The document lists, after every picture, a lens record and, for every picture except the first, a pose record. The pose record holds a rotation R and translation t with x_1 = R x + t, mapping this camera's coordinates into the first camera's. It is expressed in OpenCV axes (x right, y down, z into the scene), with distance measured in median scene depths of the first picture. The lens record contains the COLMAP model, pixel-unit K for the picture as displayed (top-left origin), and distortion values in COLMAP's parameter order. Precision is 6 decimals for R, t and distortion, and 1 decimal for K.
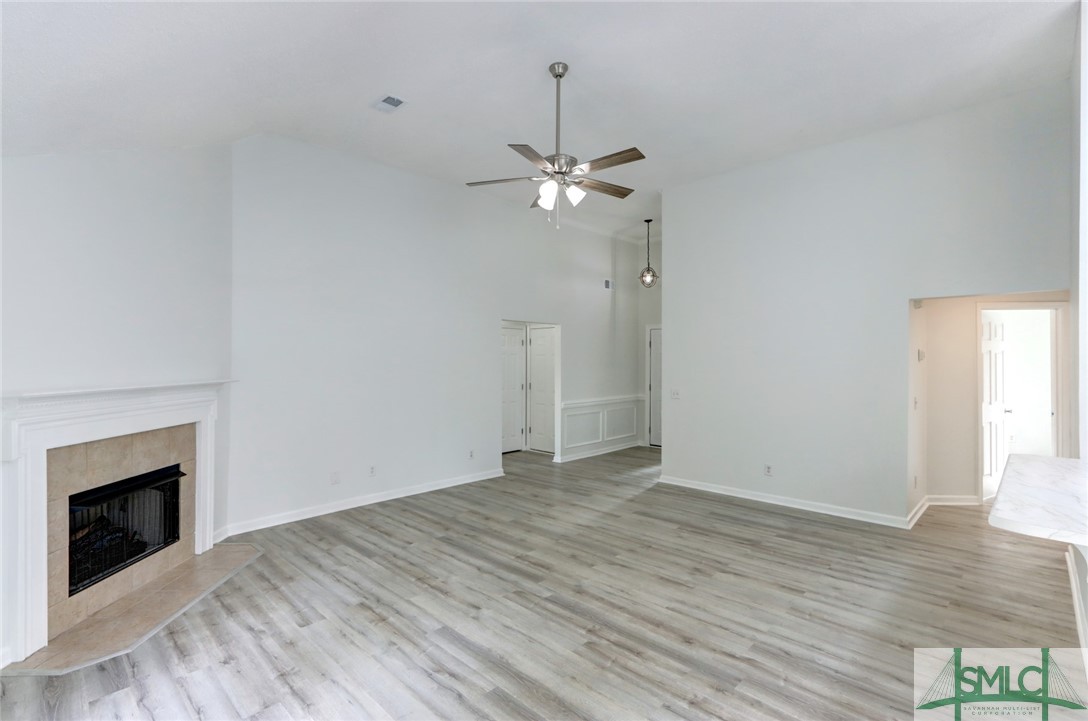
lens RADIAL K [[499.3, 0, 530.9], [0, 499.3, 358.8], [0, 0, 1]] dist [0.003335, 0.000568]
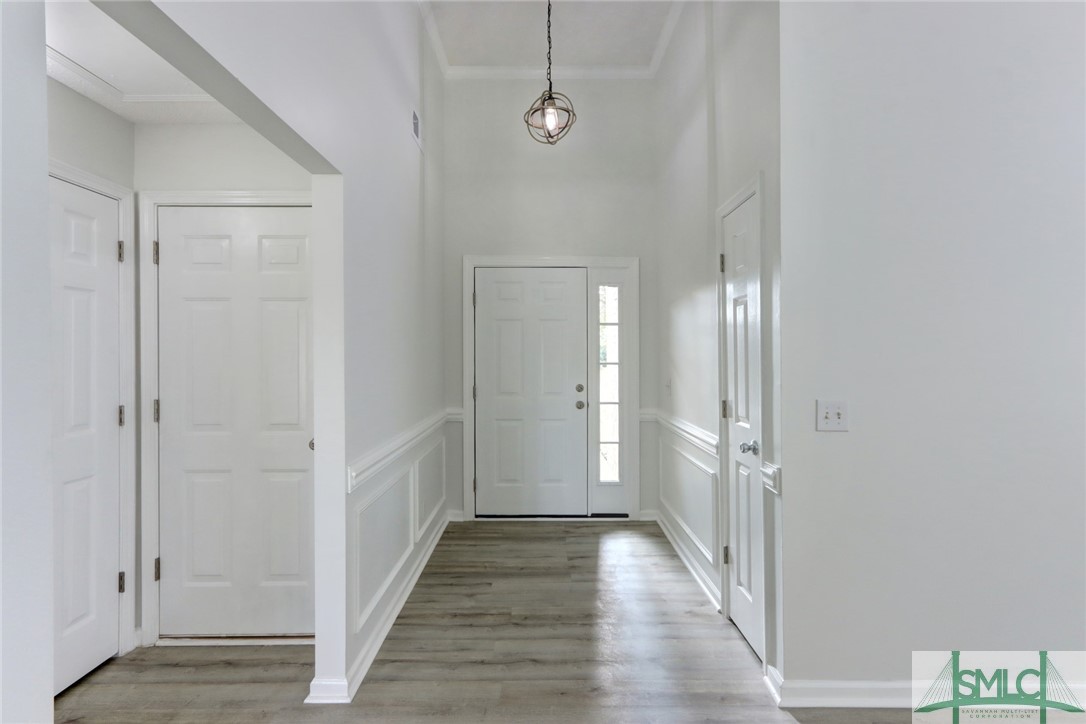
lens RADIAL K [[514.1, 0, 545.8], [0, 514.1, 357.7], [0, 0, 1]] dist [0.016318, 0.000284]
pose [[0.717863, -0.004422, 0.696171, -0.111258], [0.000872, 0.999985, 0.005452, 0.055664], [-0.696184, -0.003307, 0.717856, 1.505210]]
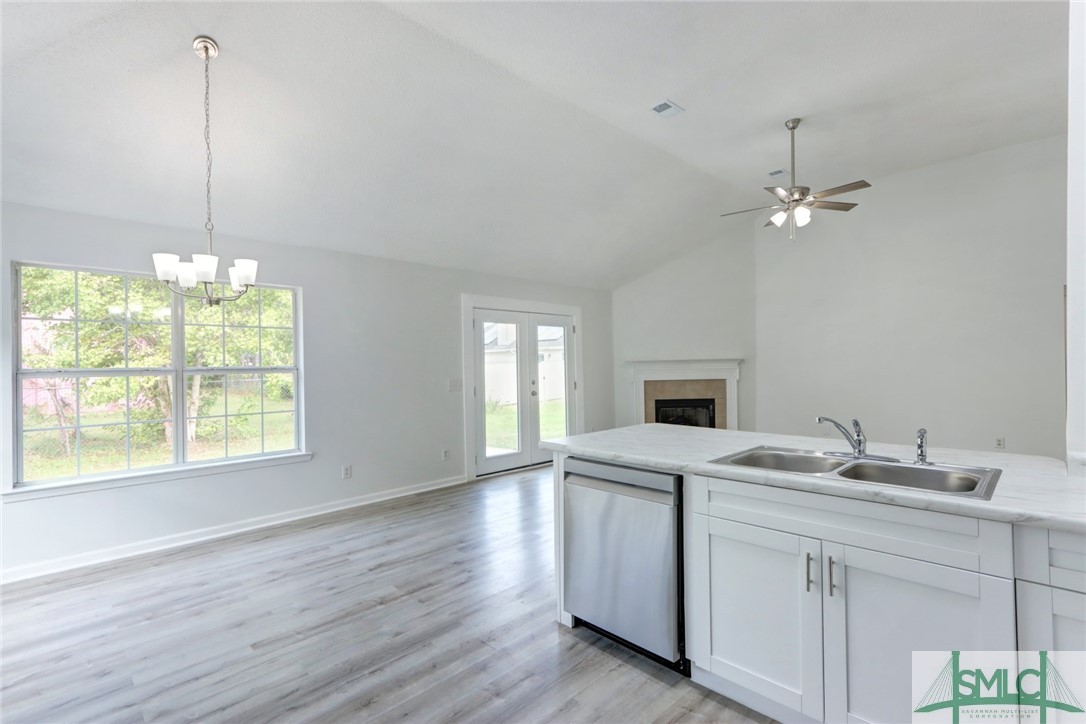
lens RADIAL K [[514.1, 0, 545.8], [0, 514.1, 357.7], [0, 0, 1]] dist [0.016318, 0.000284]
pose [[0.011574, -0.006079, -0.999915, 1.398017], [0.021001, 0.999762, -0.005835, 0.042584], [0.999712, -0.020932, 0.011699, 0.302587]]
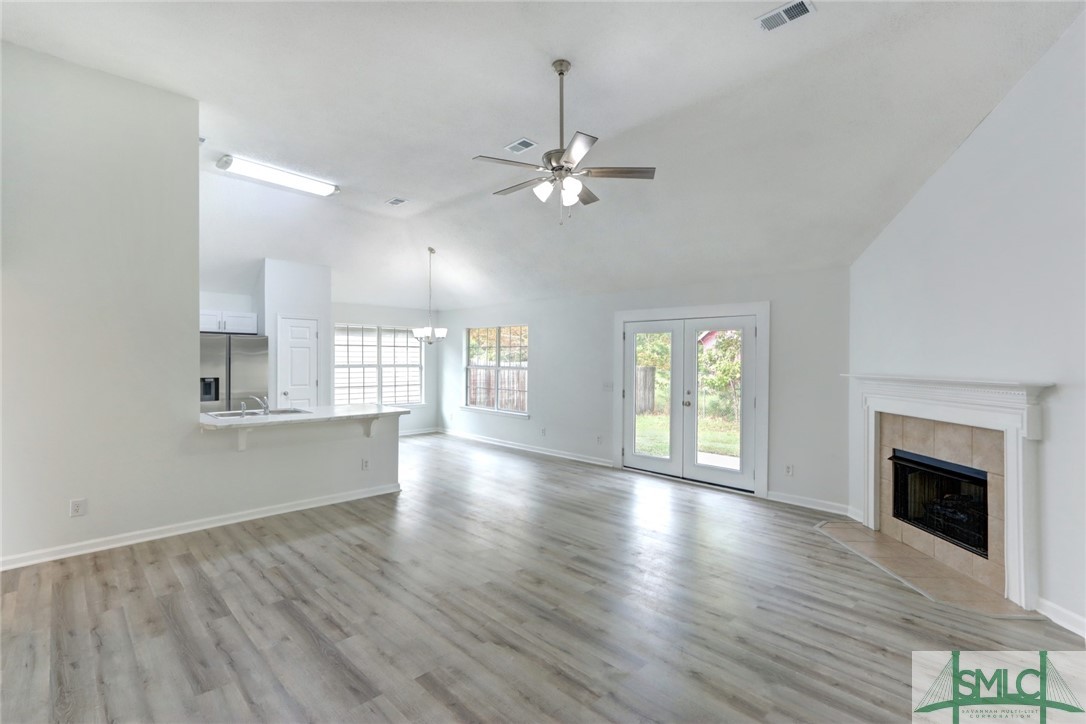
lens RADIAL K [[507.7, 0, 525.7], [0, 507.7, 360.0], [0, 0, 1]] dist [0.000582, -0.000051]
pose [[-0.999220, -0.003391, 0.039350, 0.079040], [-0.003512, 0.999989, -0.002994, 0.017146], [-0.039340, -0.003130, -0.999221, 1.964699]]
